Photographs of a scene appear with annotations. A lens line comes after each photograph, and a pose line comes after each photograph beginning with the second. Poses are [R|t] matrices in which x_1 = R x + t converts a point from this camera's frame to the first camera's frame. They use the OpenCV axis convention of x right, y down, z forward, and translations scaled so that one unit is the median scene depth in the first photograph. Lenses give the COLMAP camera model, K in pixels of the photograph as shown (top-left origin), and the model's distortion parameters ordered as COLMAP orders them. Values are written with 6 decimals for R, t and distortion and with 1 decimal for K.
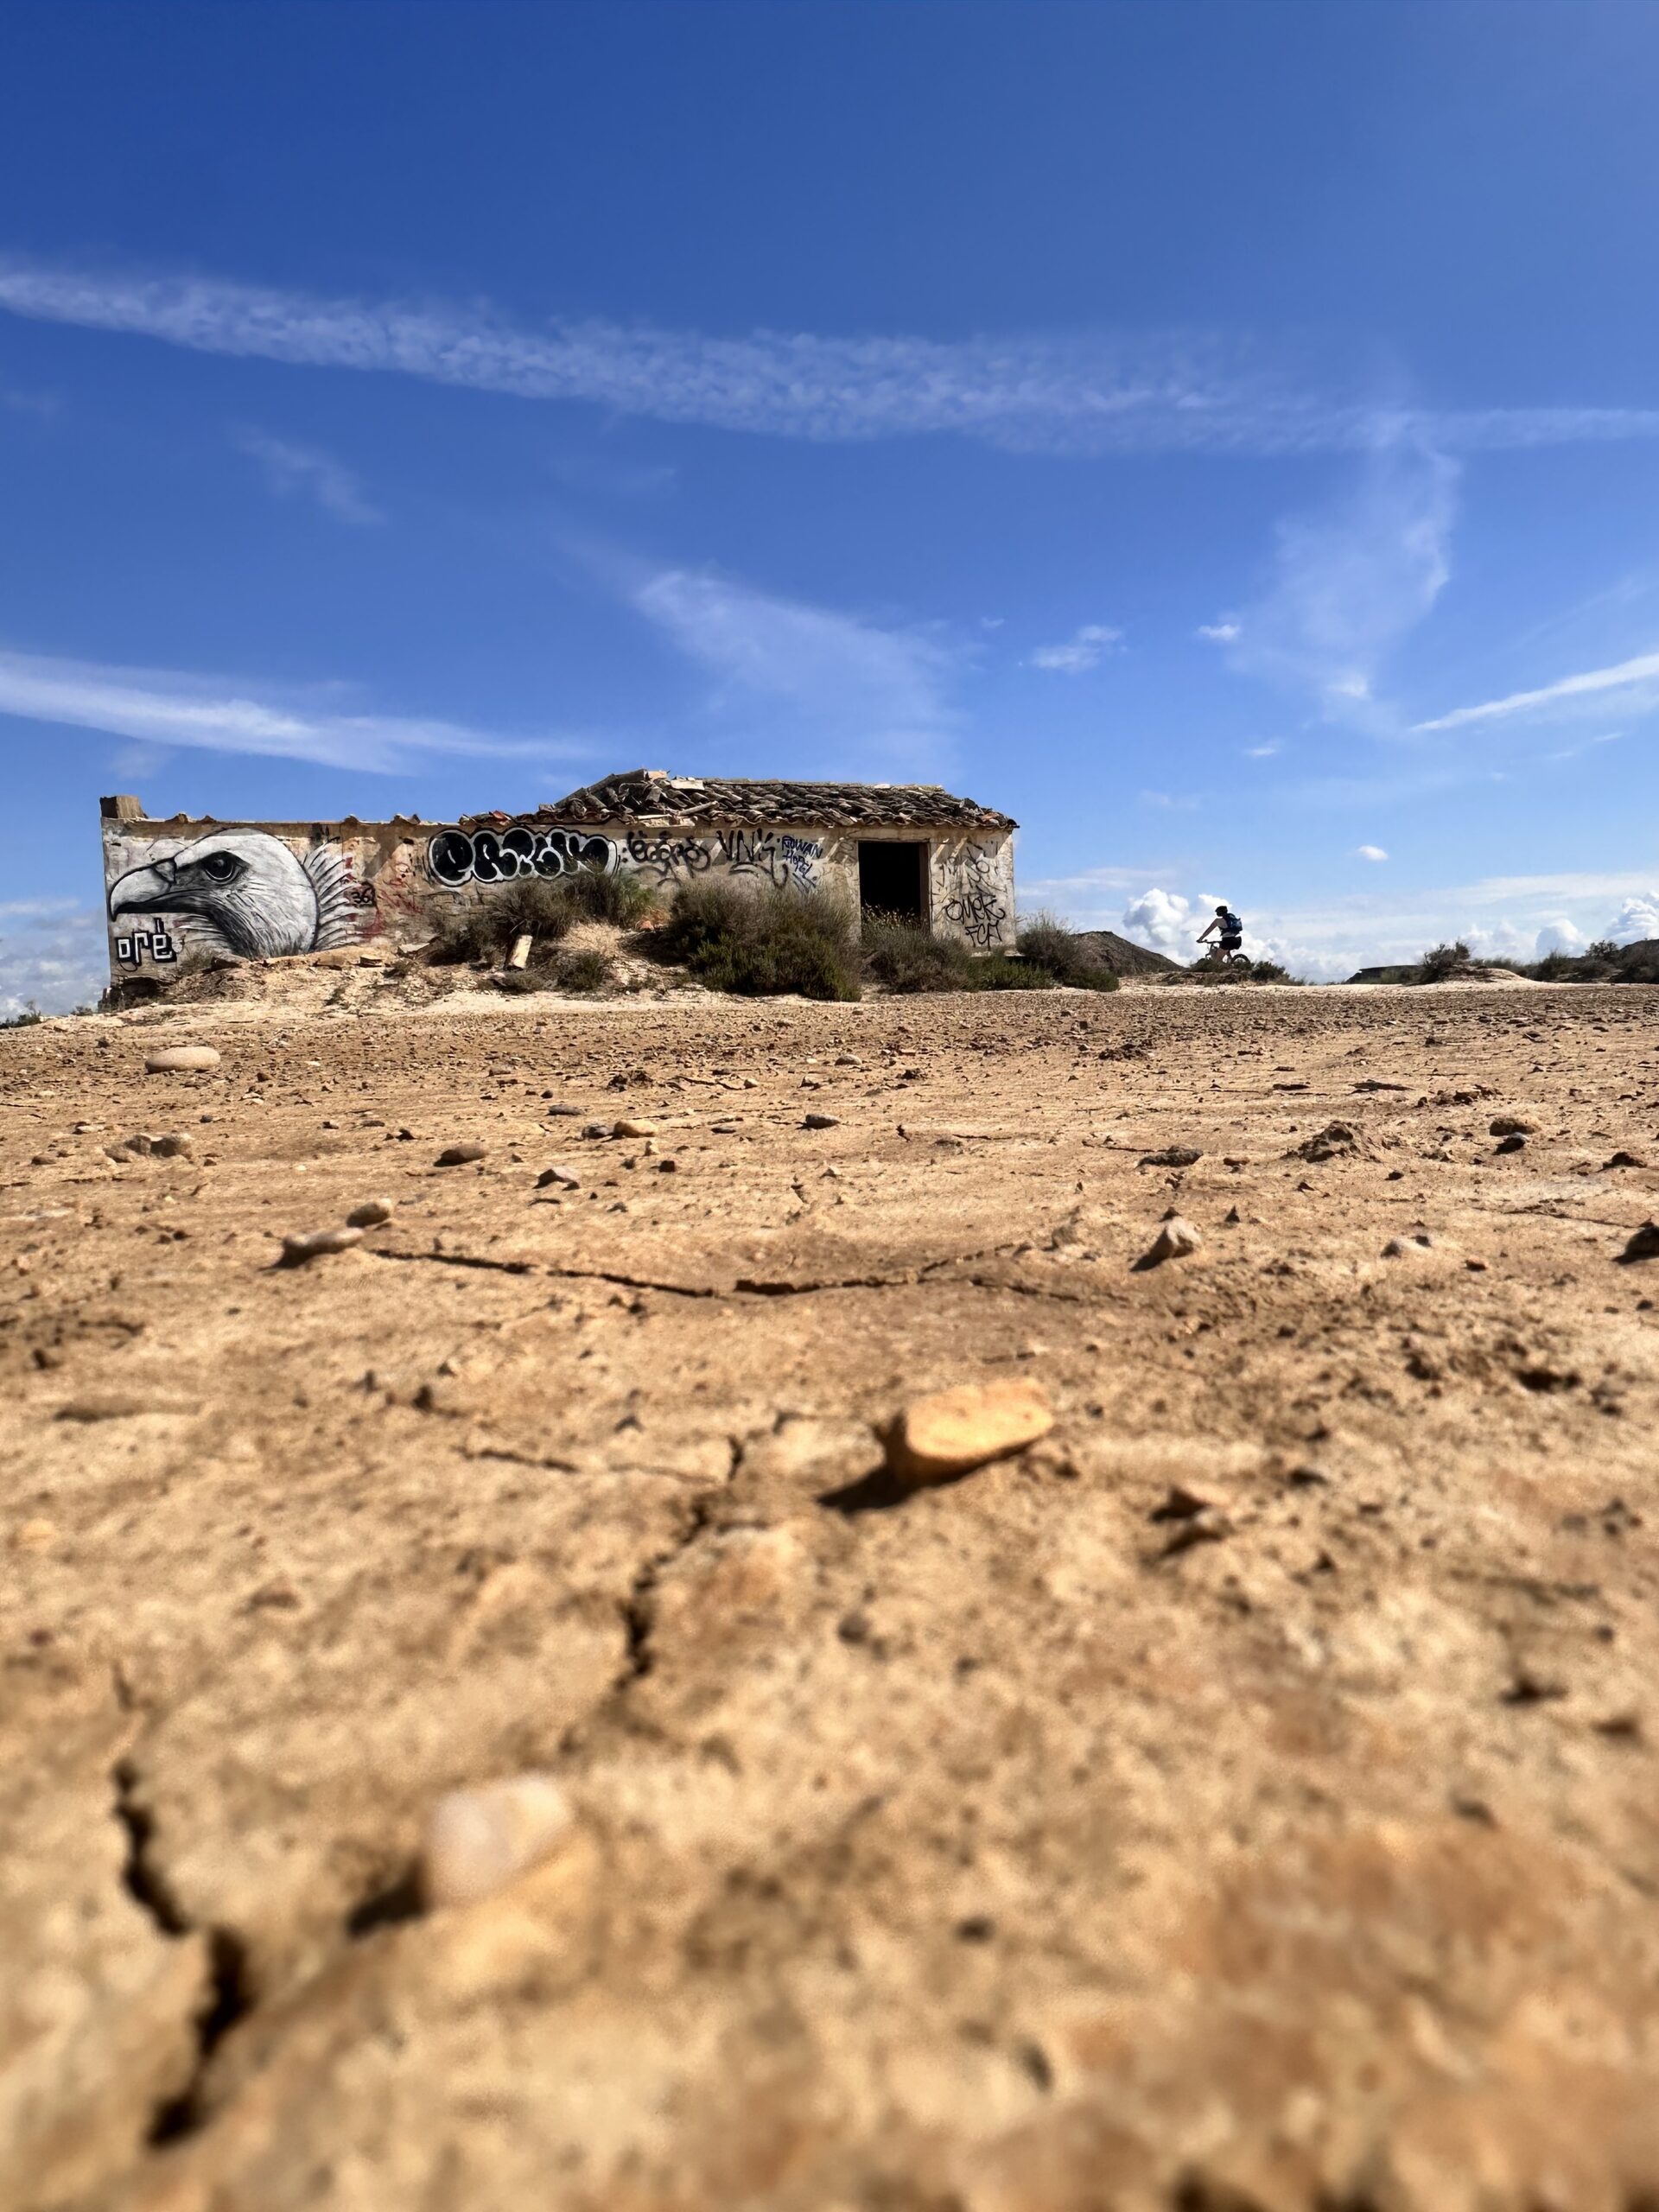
lens RADIAL K [[1355.3, 0, 829.5], [0, 1355.3, 1106.0], [0, 0, 1]] dist [0.001998, -0.000573]
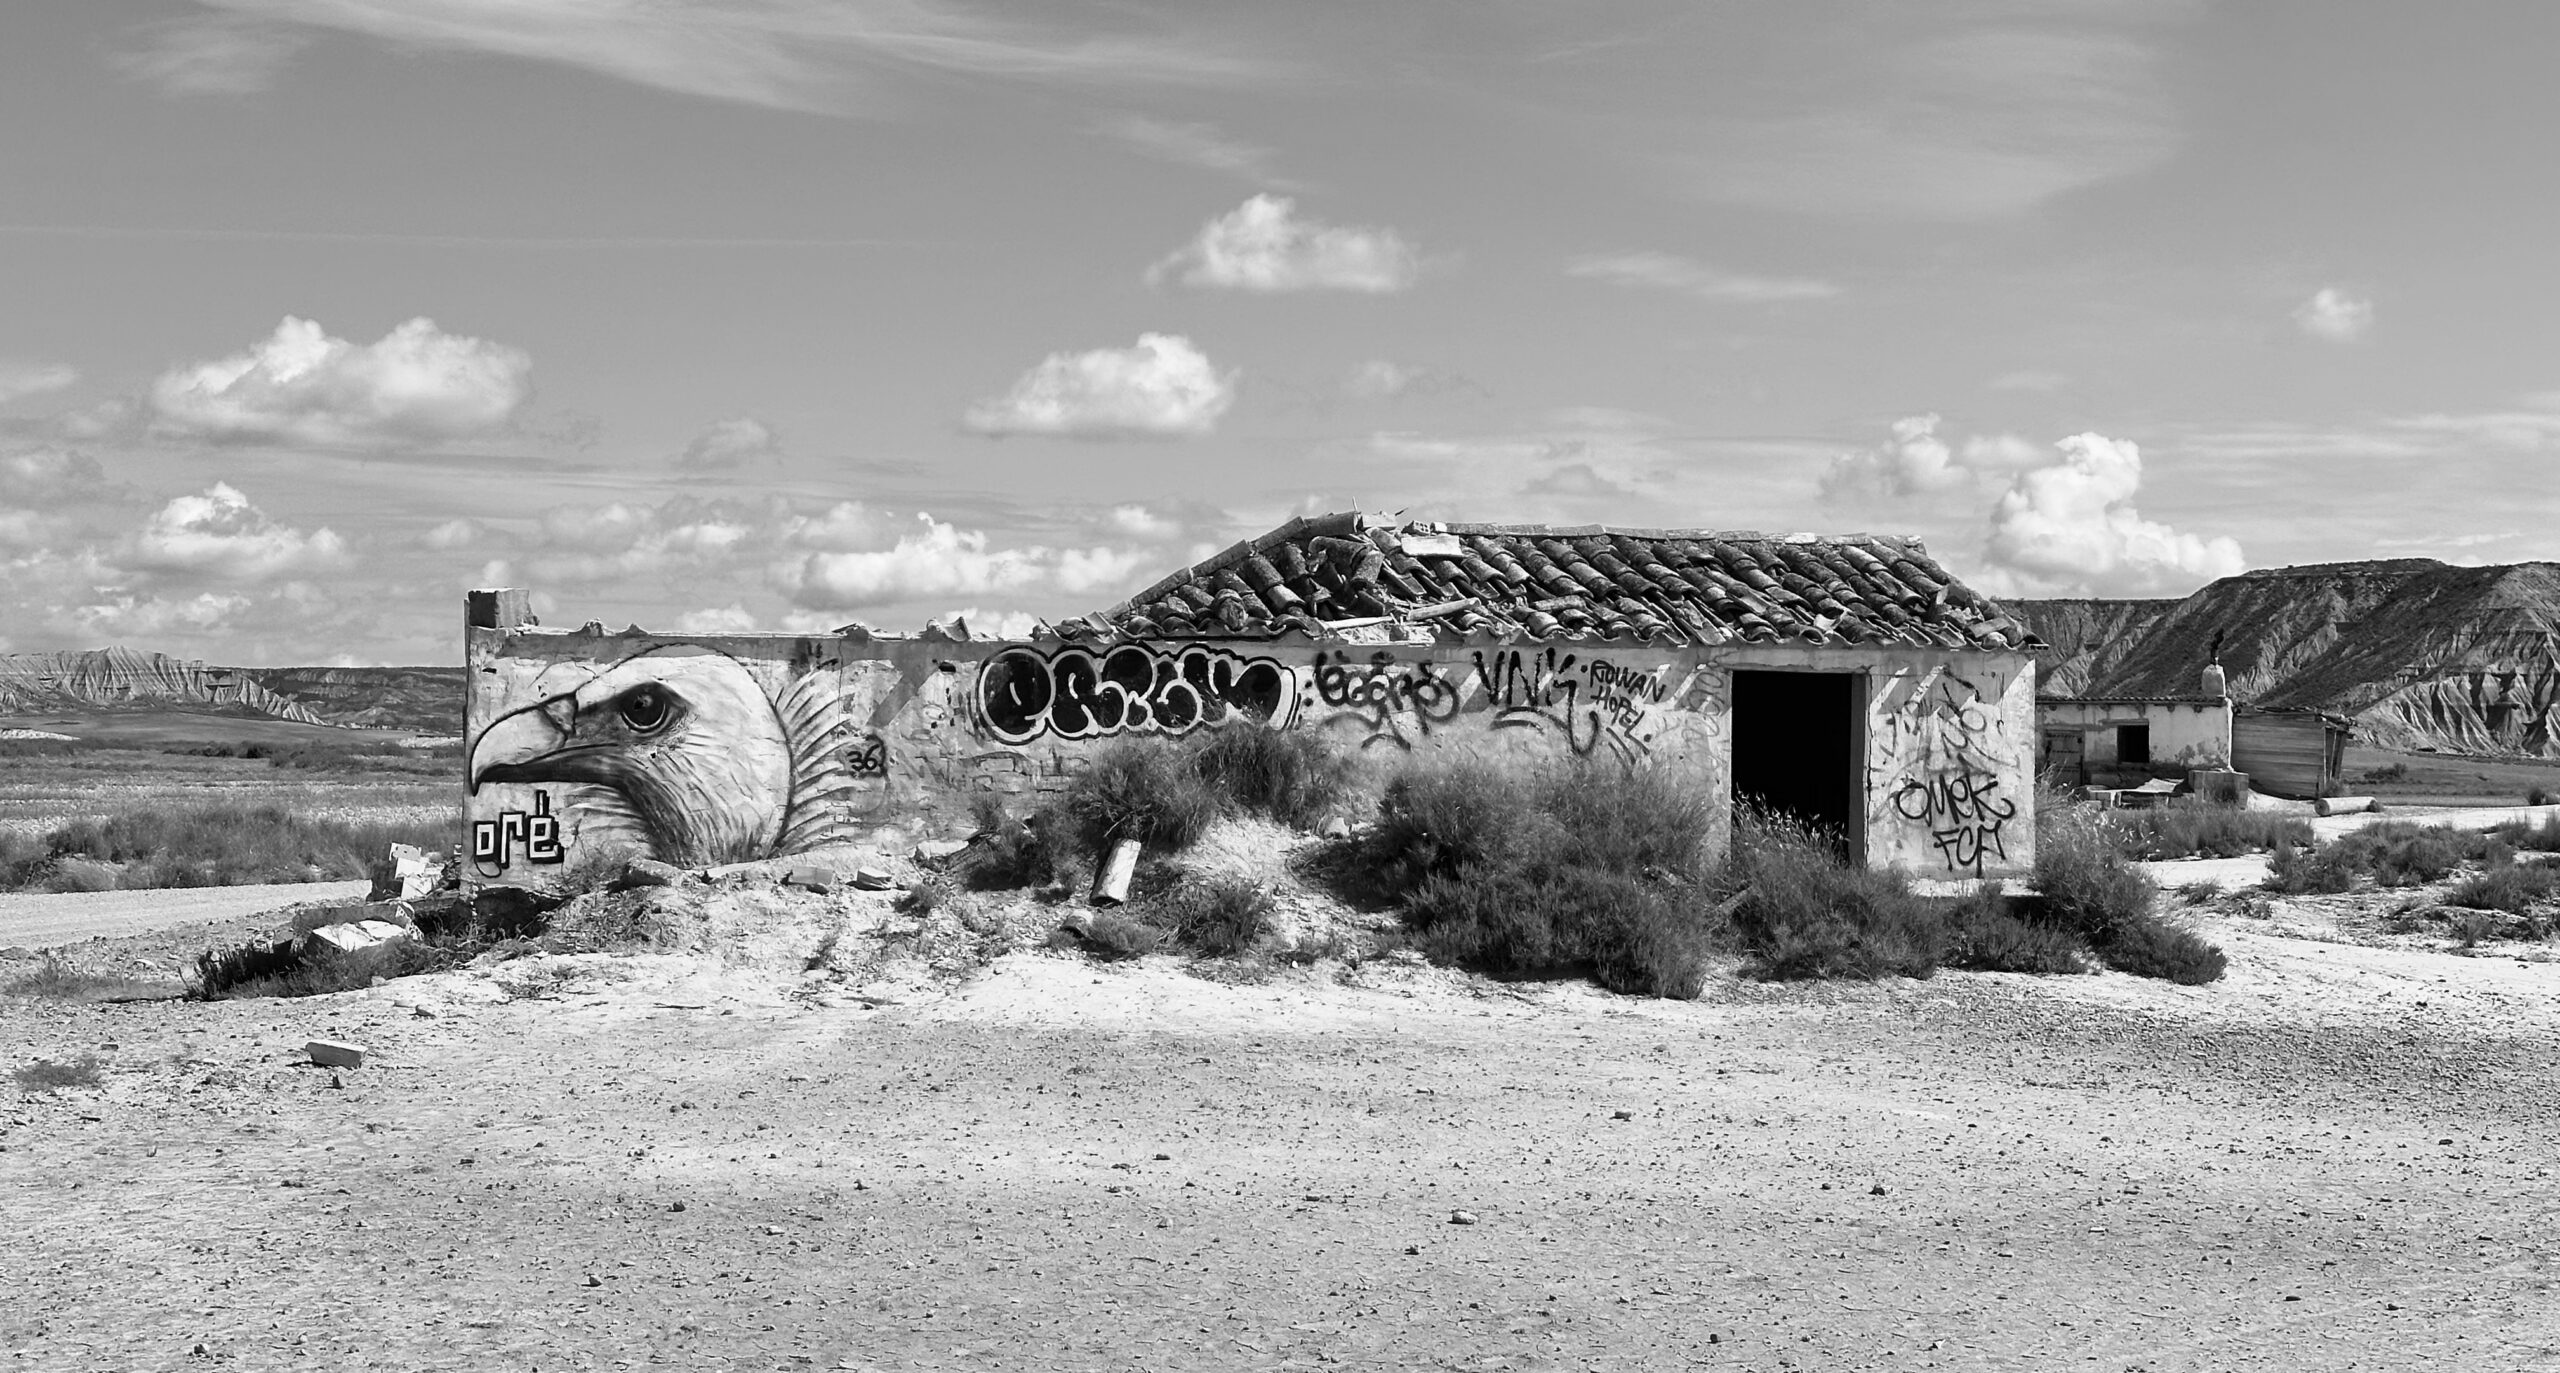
lens RADIAL K [[2964.9, 0, 1280.0], [0, 2964.9, 686.5], [0, 0, 1]] dist [0.109758, 0.006629]
pose [[0.985941, 0.046621, -0.160460, 0.040985], [-0.064905, 0.991736, -0.110668, -0.054032], [0.153974, 0.119526, 0.980819, -0.248723]]
